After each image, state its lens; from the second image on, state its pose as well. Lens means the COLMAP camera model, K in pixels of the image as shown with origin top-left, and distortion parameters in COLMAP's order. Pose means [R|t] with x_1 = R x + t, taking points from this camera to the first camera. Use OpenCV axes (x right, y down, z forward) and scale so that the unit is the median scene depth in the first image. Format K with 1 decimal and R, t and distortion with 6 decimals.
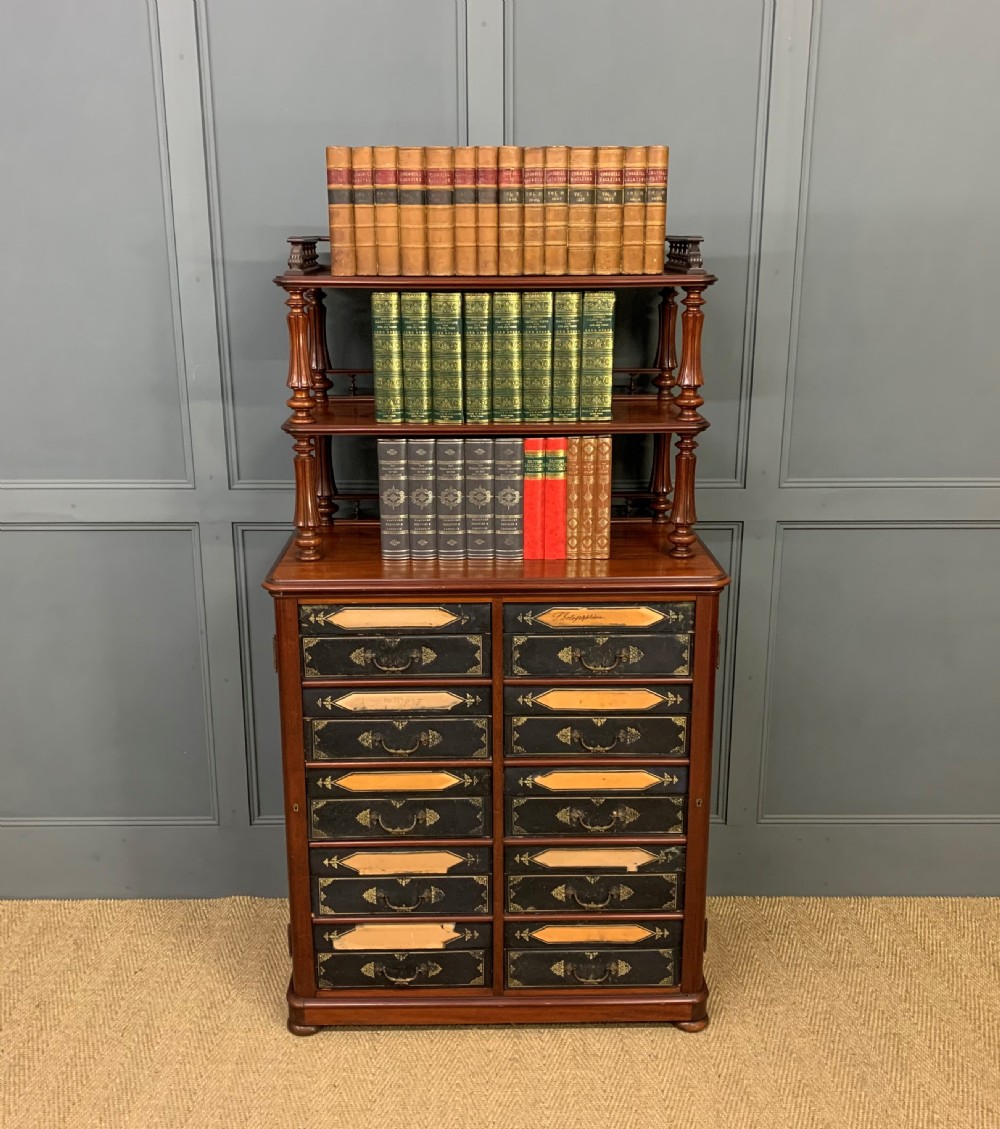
lens RADIAL K [[1184.9, 0, 493.6], [0, 1184.9, 562.8], [0, 0, 1]] dist [0.186883, -0.501096]
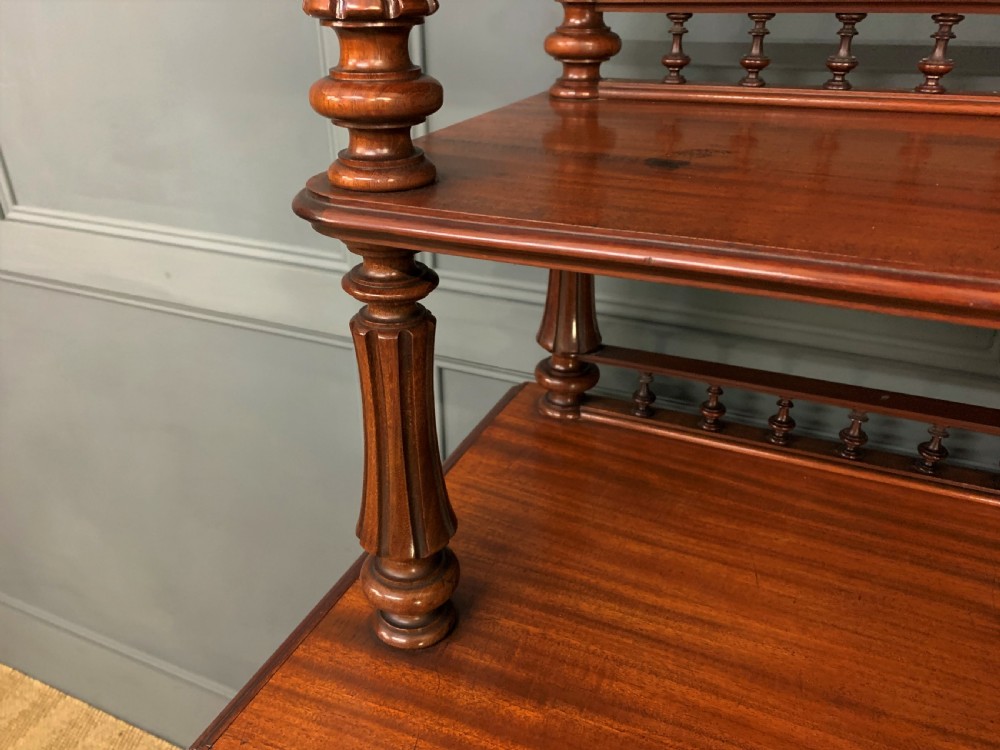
lens RADIAL K [[783.1, 0, 490.8], [0, 783.1, 375.1], [0, 0, 1]] dist [0.003408, -0.003095]
pose [[0.907196, 0.188833, -0.375949, -0.073283], [-0.107232, 0.967882, 0.227390, -0.116327], [0.406813, -0.165973, 0.898307, 0.848029]]
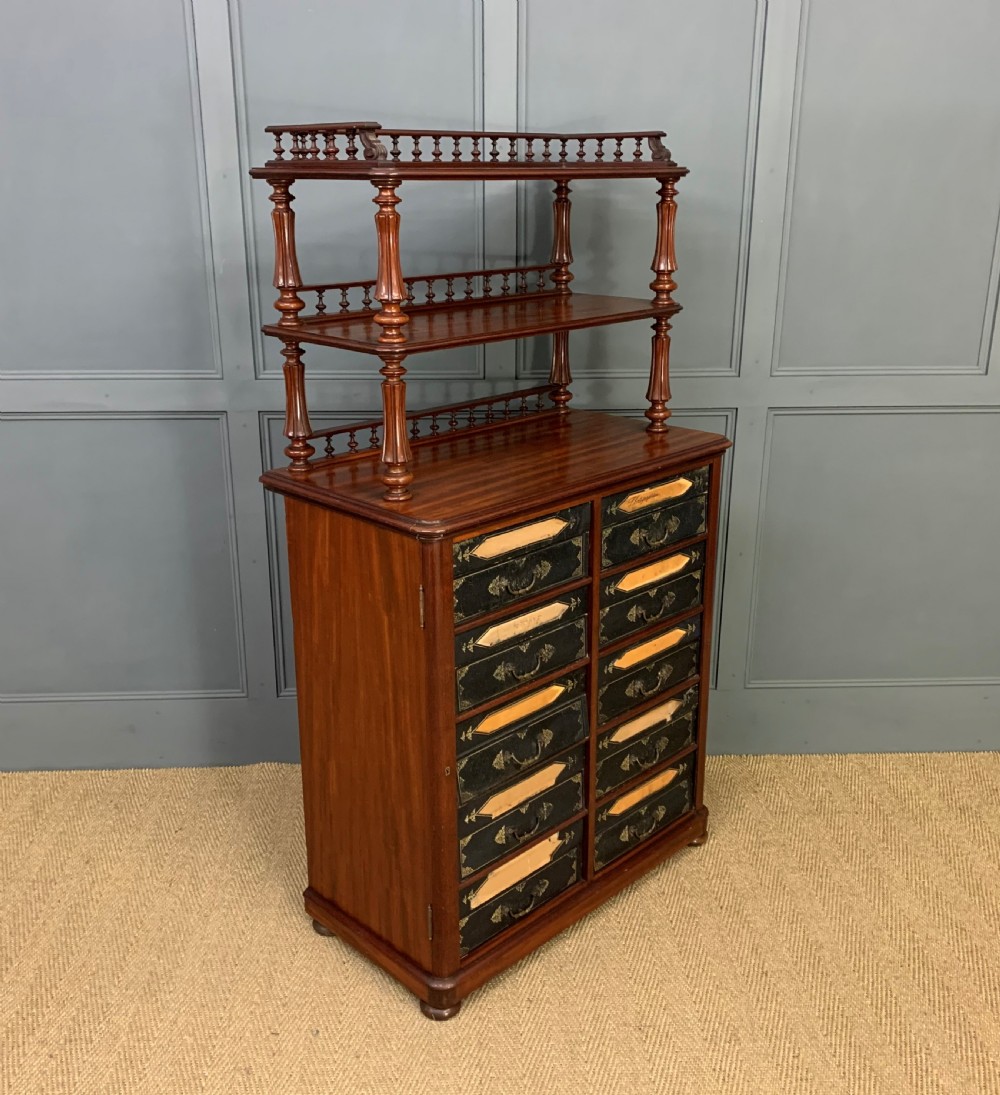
lens RADIAL K [[1109.2, 0, 493.9], [0, 1109.2, 535.2], [0, 0, 1]] dist [0.109539, -0.211221]
pose [[0.718213, -0.215940, 0.661468, -0.661223], [0.190982, 0.975295, 0.111025, -0.055251], [-0.669101, 0.046588, 0.741710, 0.351969]]
